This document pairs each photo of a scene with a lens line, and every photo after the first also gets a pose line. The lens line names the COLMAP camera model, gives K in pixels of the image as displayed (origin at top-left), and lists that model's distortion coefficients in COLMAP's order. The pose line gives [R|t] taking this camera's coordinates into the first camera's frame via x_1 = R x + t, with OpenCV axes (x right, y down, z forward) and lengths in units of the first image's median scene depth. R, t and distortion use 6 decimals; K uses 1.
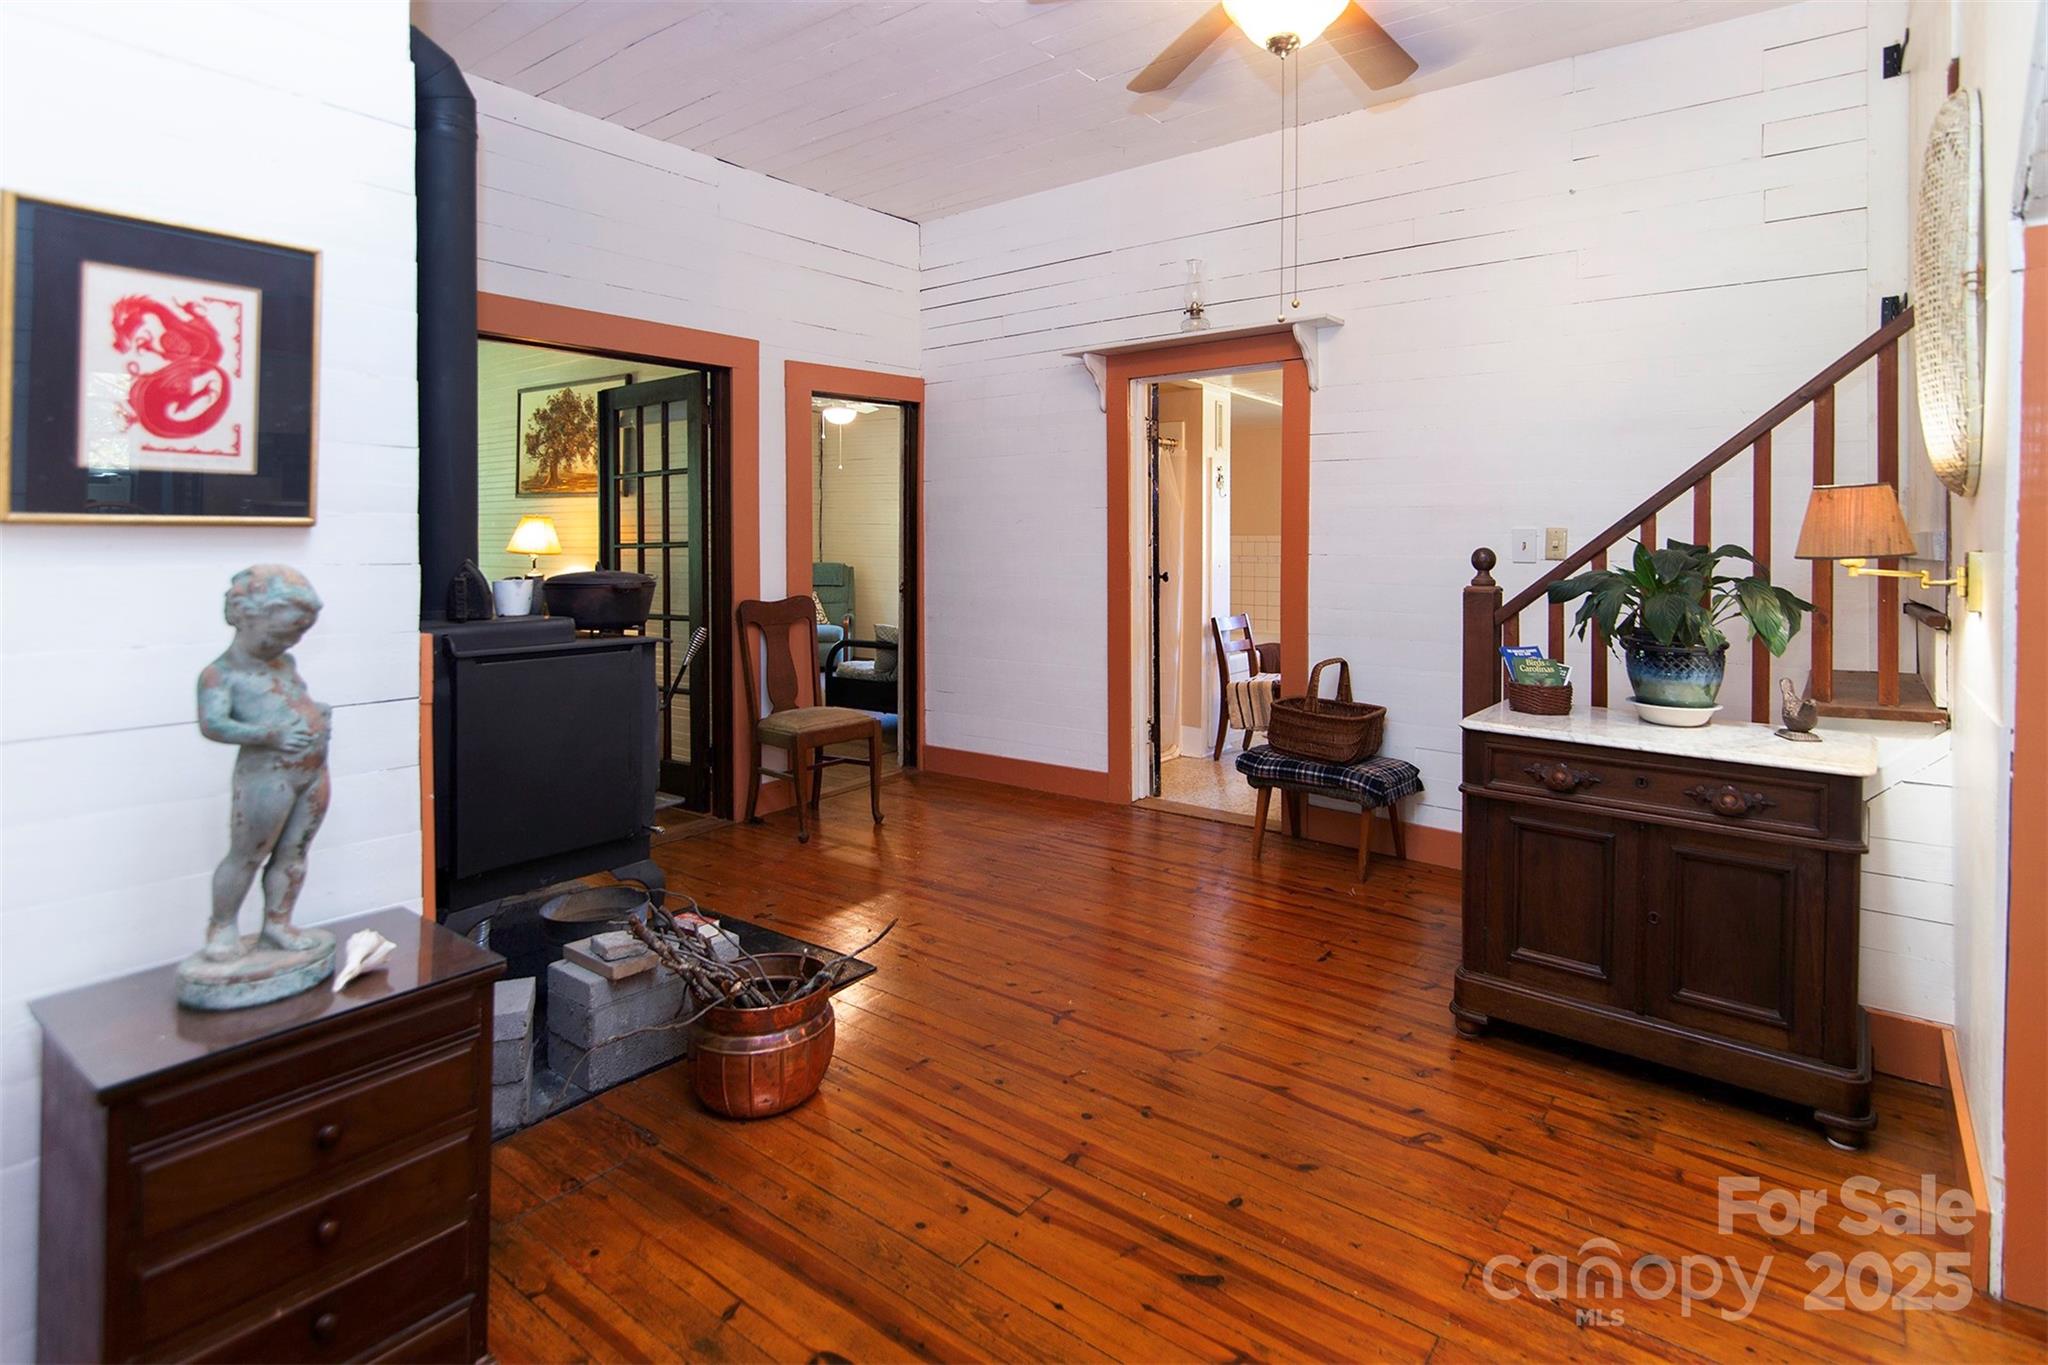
lens RADIAL K [[1036.7, 0, 1027.6], [0, 1036.7, 551.8], [0, 0, 1]] dist [0.001708, -0.000006]
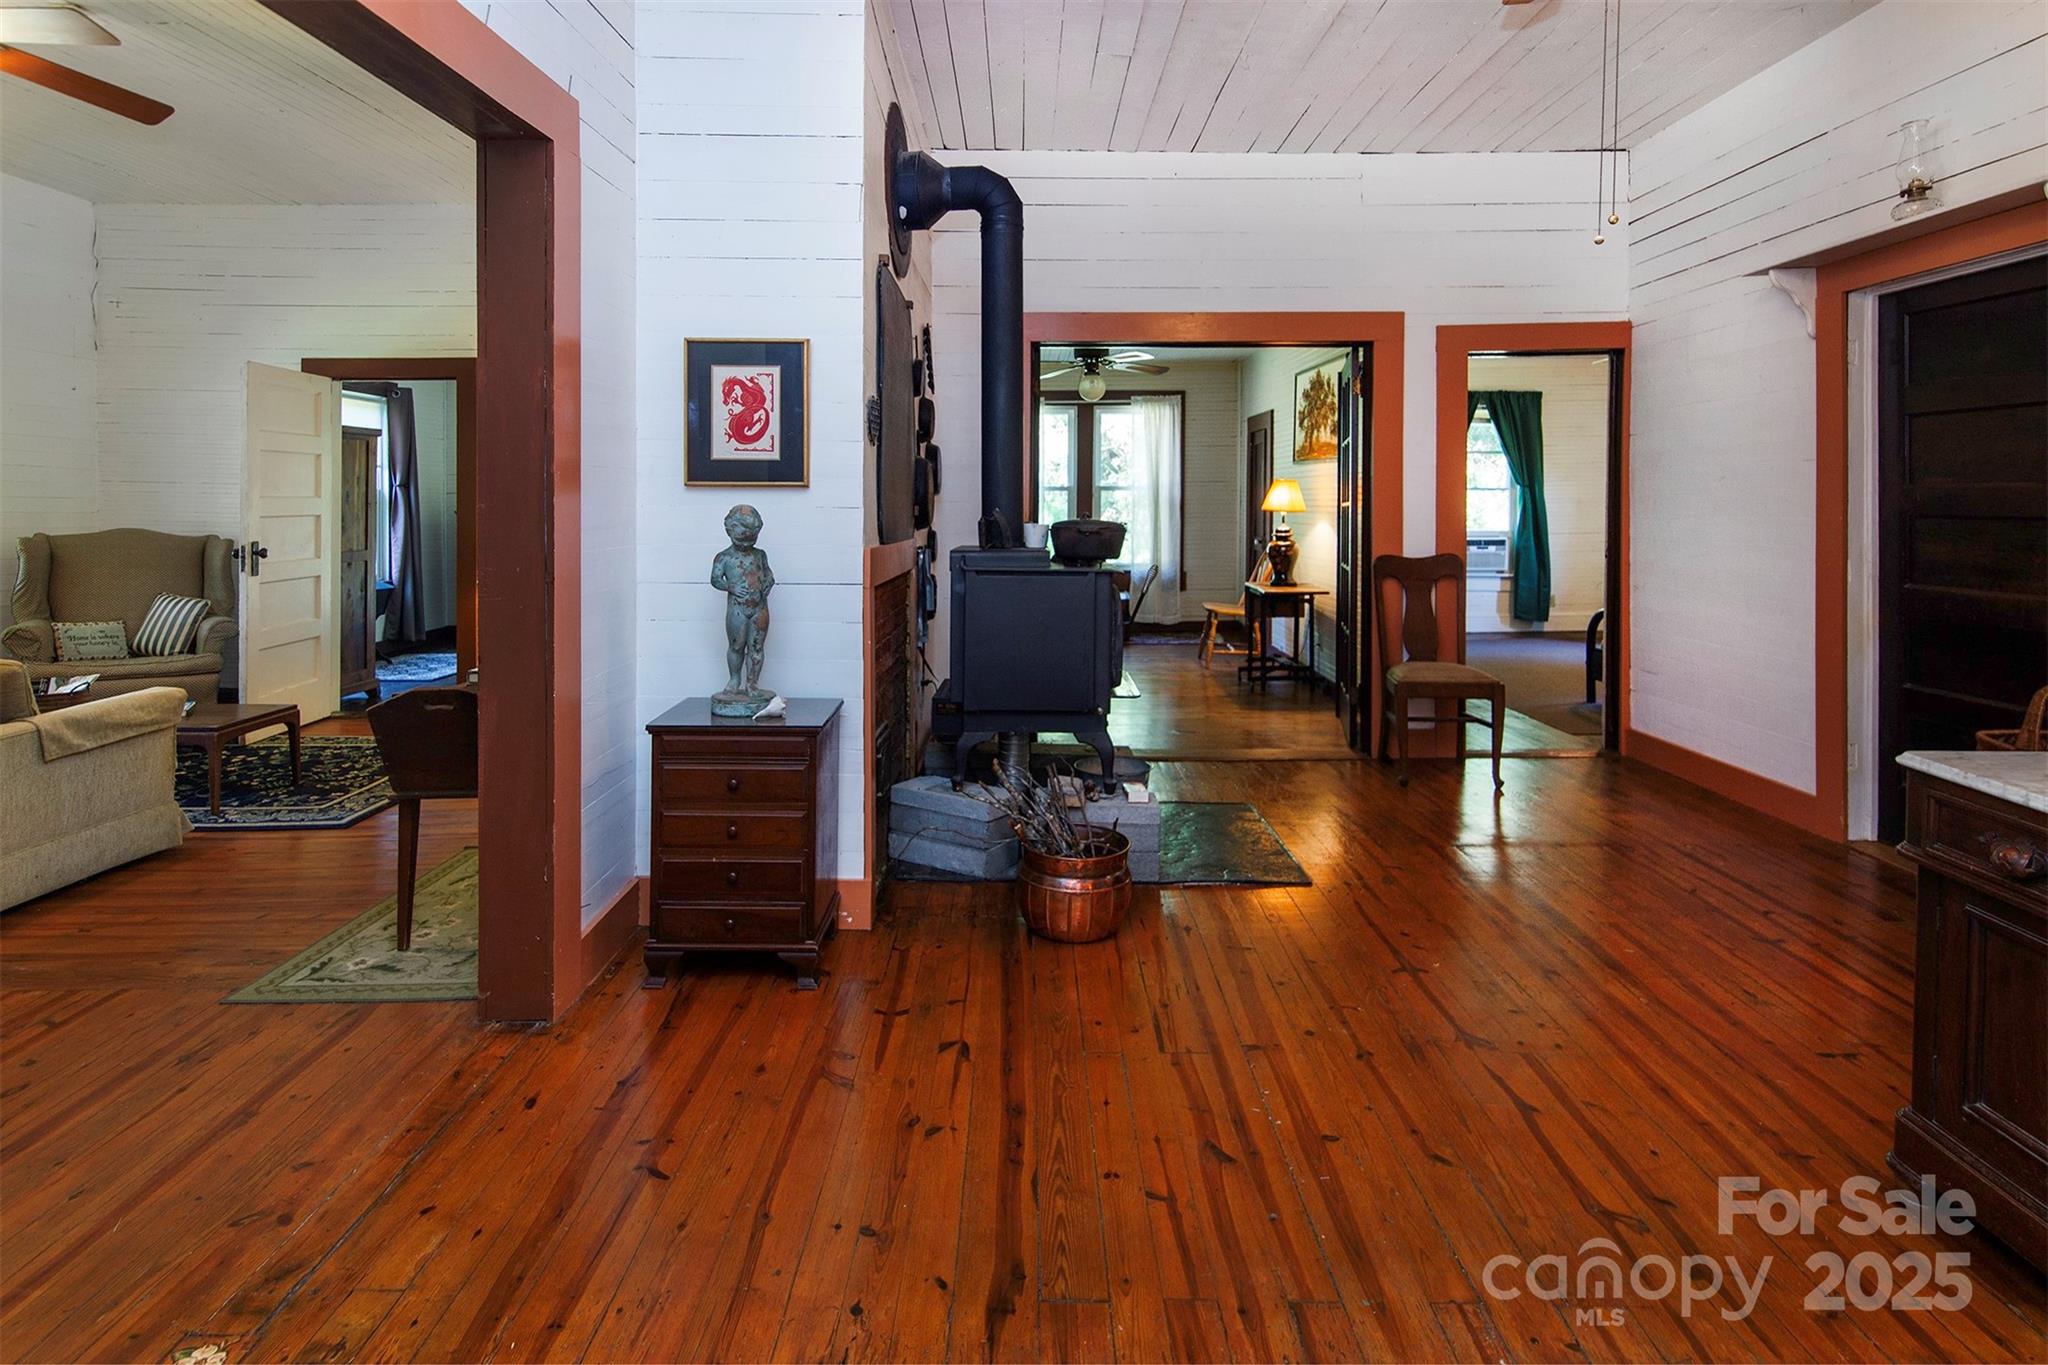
lens RADIAL K [[1015.7, 0, 1033.8], [0, 1015.7, 518.8], [0, 0, 1]] dist [0.004355, -0.000282]
pose [[0.620301, 0.017986, -0.784158, 0.707993], [-0.014955, 0.999827, 0.011102, 0.005203], [0.784222, 0.004841, 0.620462, 0.123613]]
